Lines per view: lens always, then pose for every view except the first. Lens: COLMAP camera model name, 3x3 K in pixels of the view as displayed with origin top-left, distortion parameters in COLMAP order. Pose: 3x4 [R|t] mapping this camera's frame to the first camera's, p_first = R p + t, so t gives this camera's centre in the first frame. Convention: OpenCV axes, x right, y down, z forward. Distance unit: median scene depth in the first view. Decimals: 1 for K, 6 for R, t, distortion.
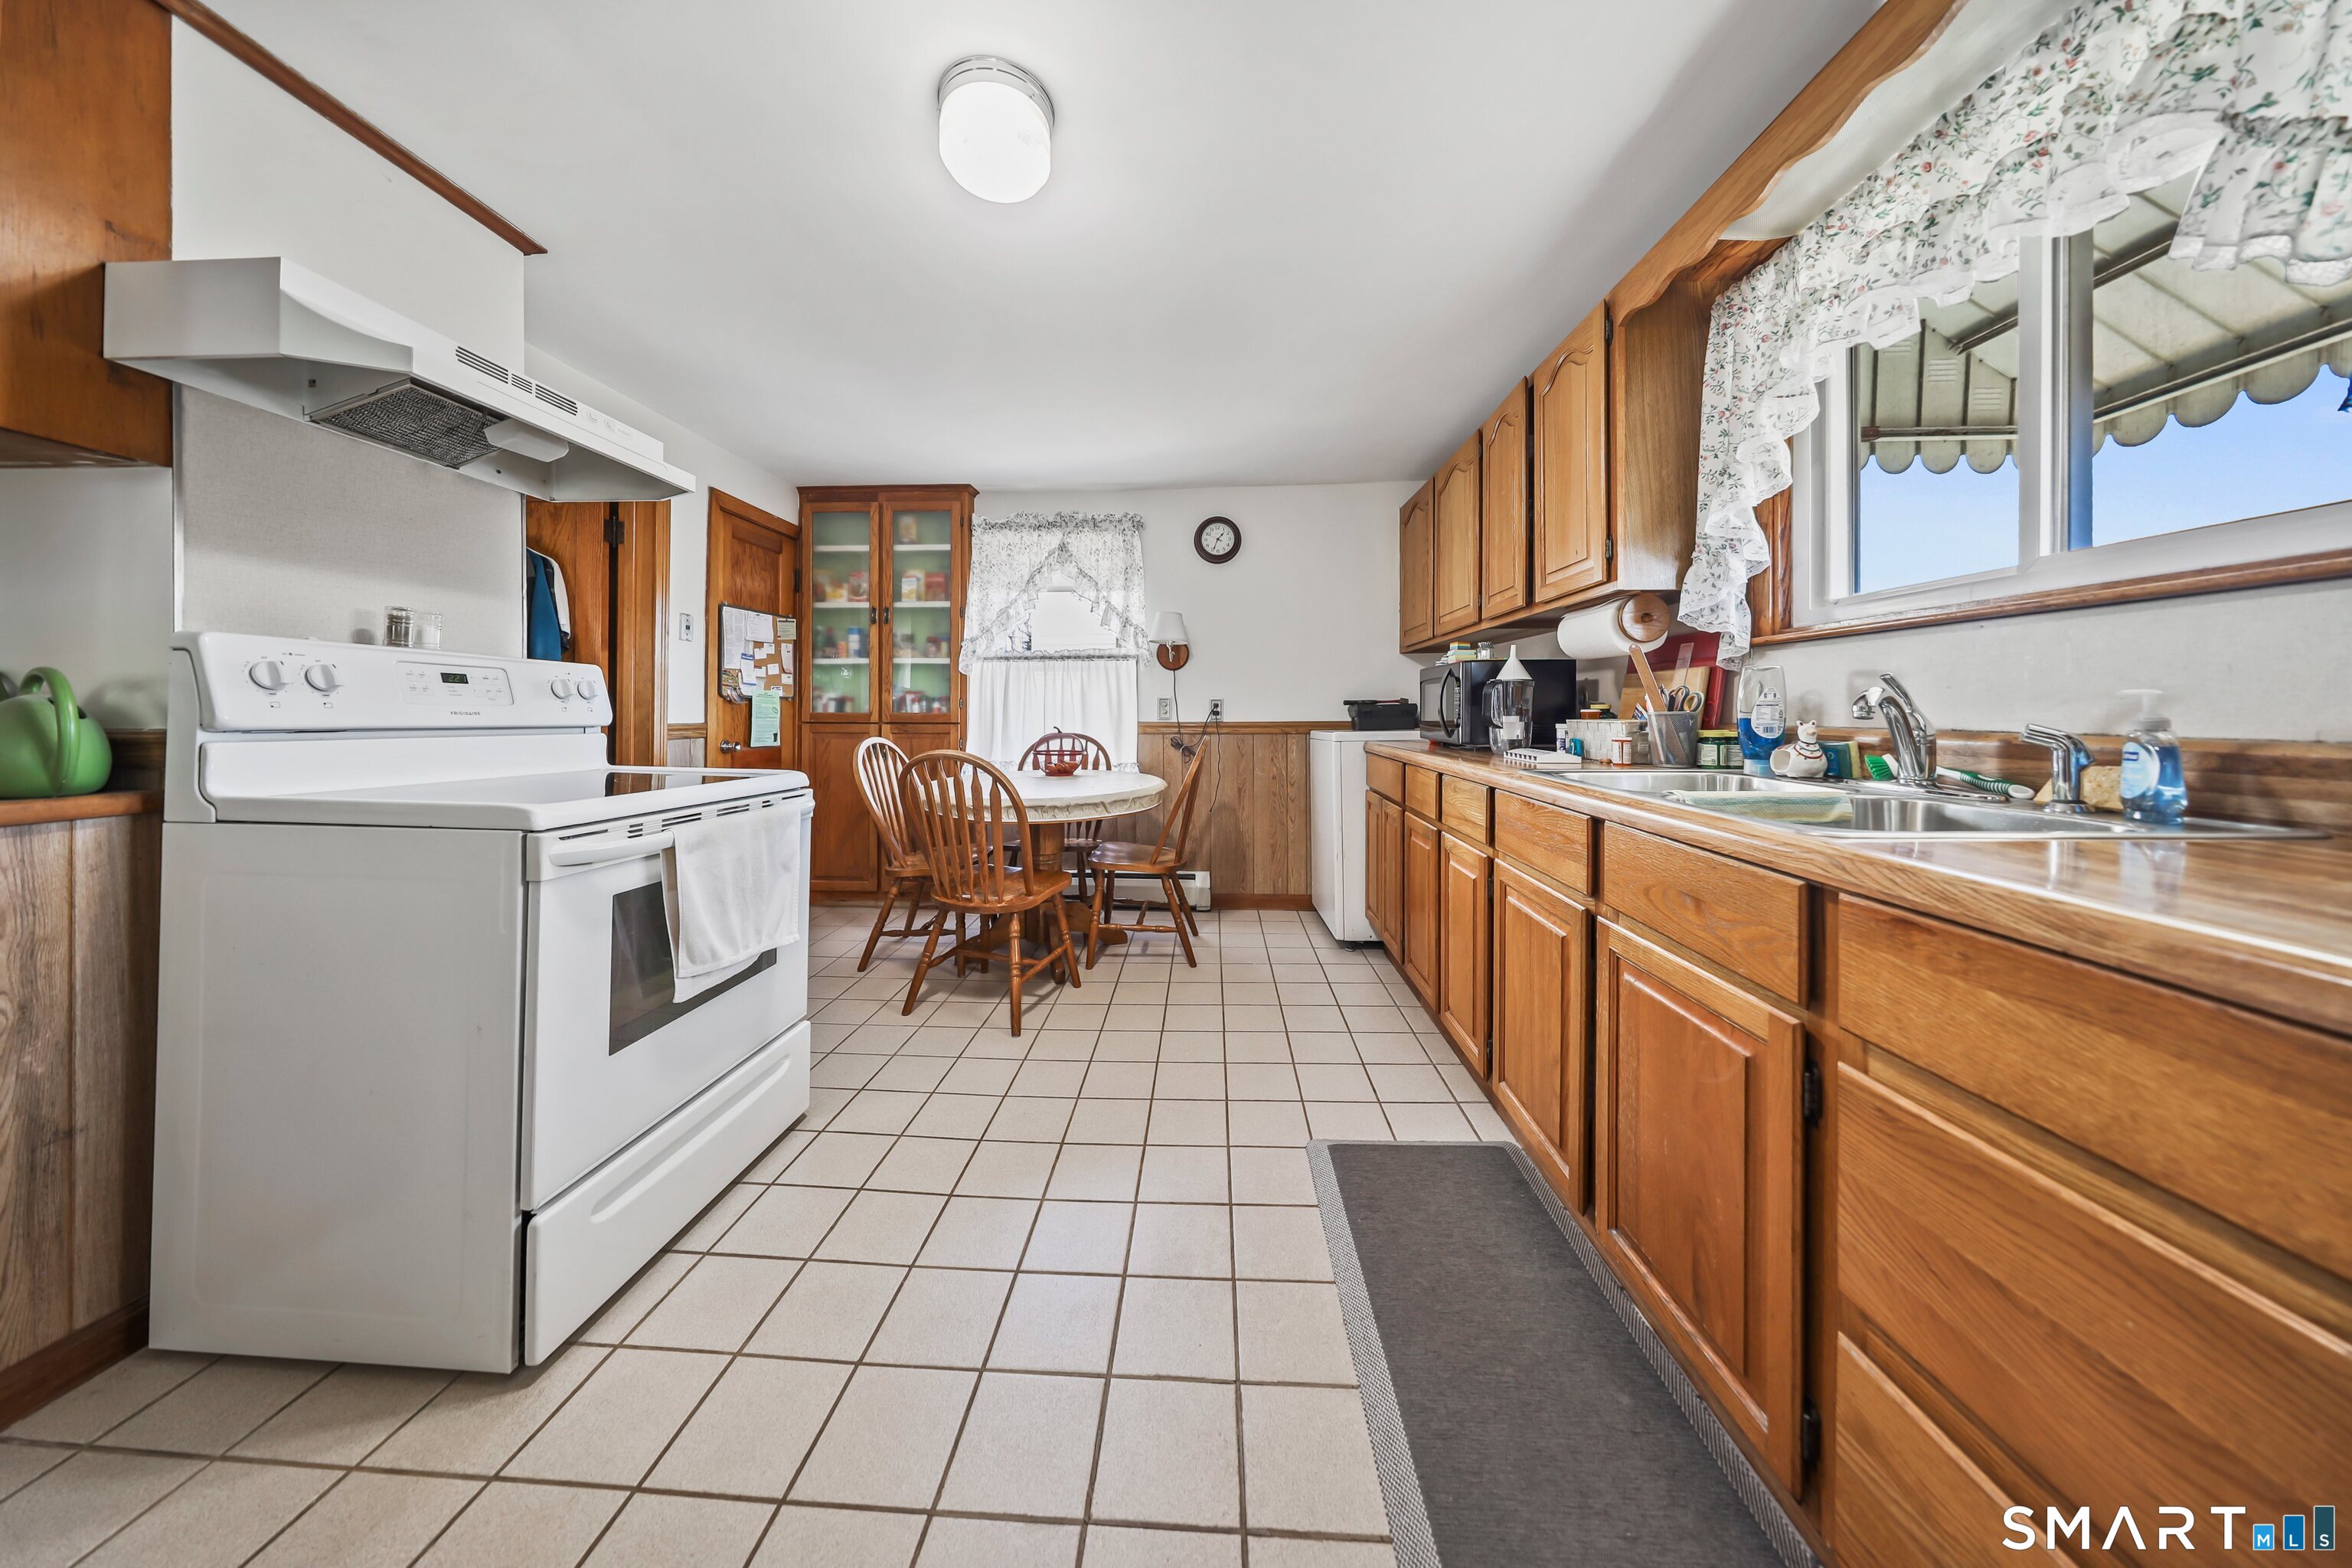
lens RADIAL K [[705.5, 0, 1170.4], [0, 705.5, 707.8], [0, 0, 1]] dist [0.002483, -0.000179]
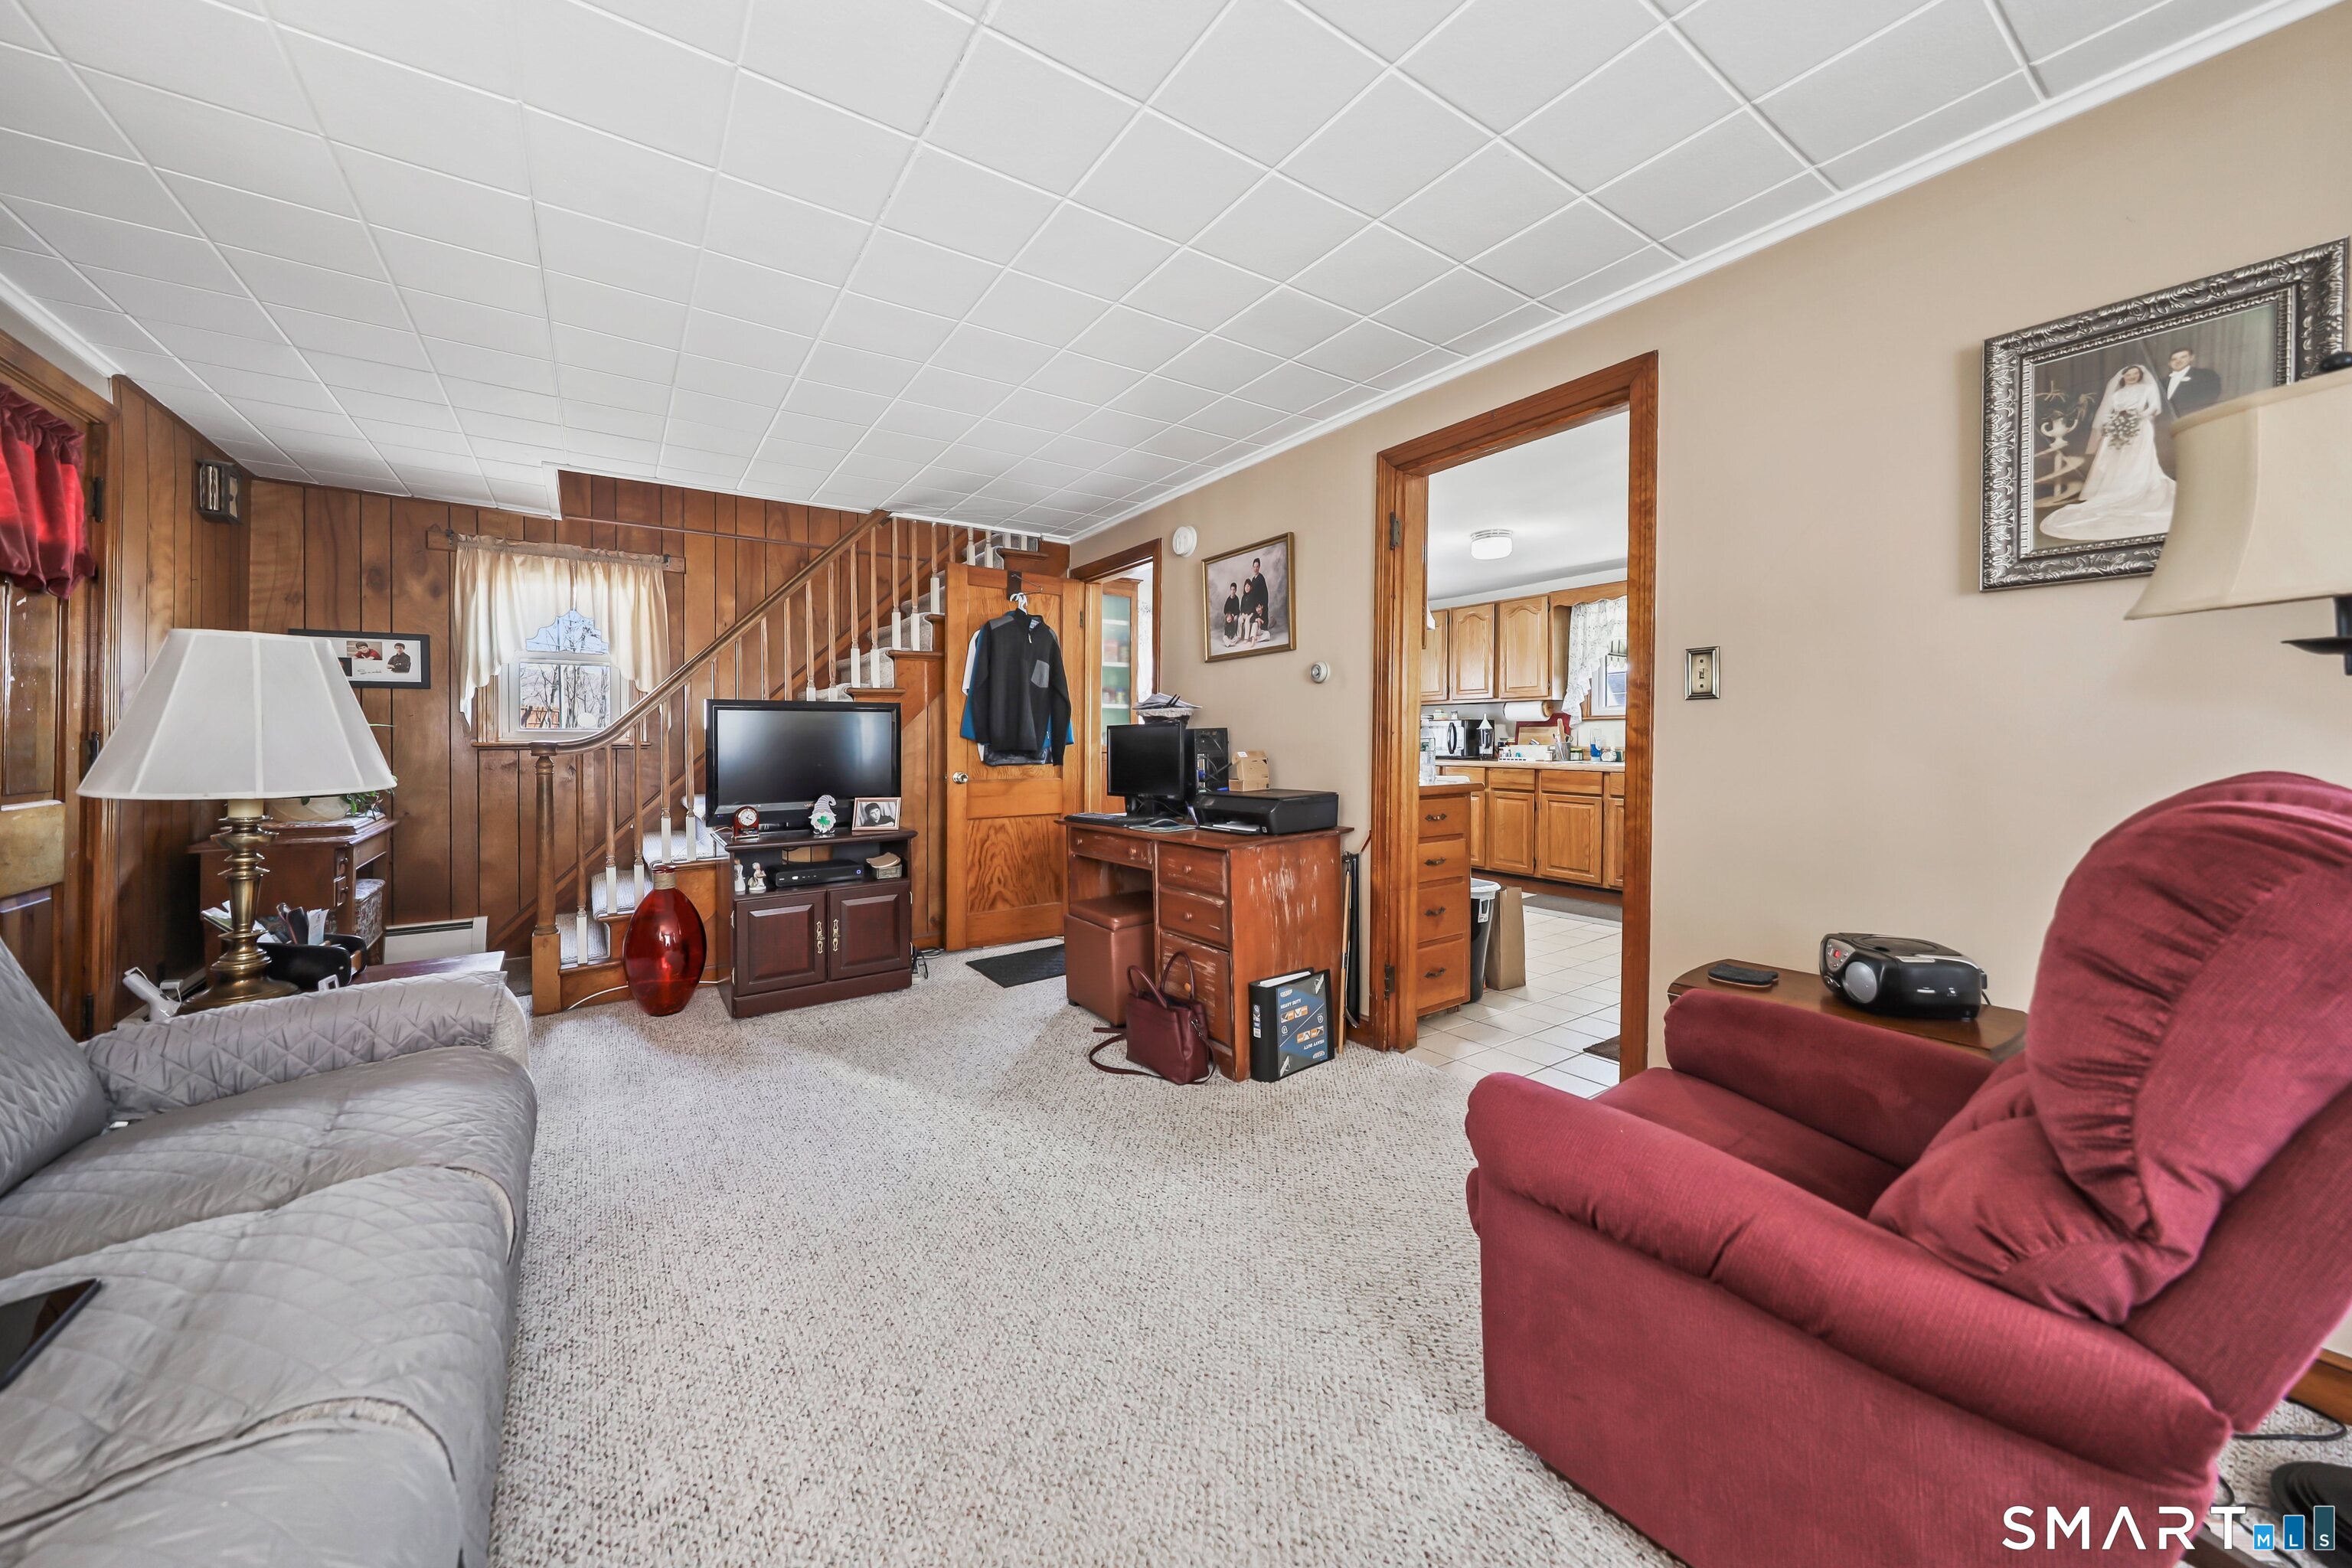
lens RADIAL K [[835.2, 0, 1142.2], [0, 835.2, 728.2], [0, 0, 1]] dist [0.003080, -0.000332]
pose [[0.794751, -0.002010, 0.606932, -2.941414], [-0.000182, 0.999994, 0.003551, -0.067864], [-0.606936, -0.002933, 0.794745, -0.736041]]
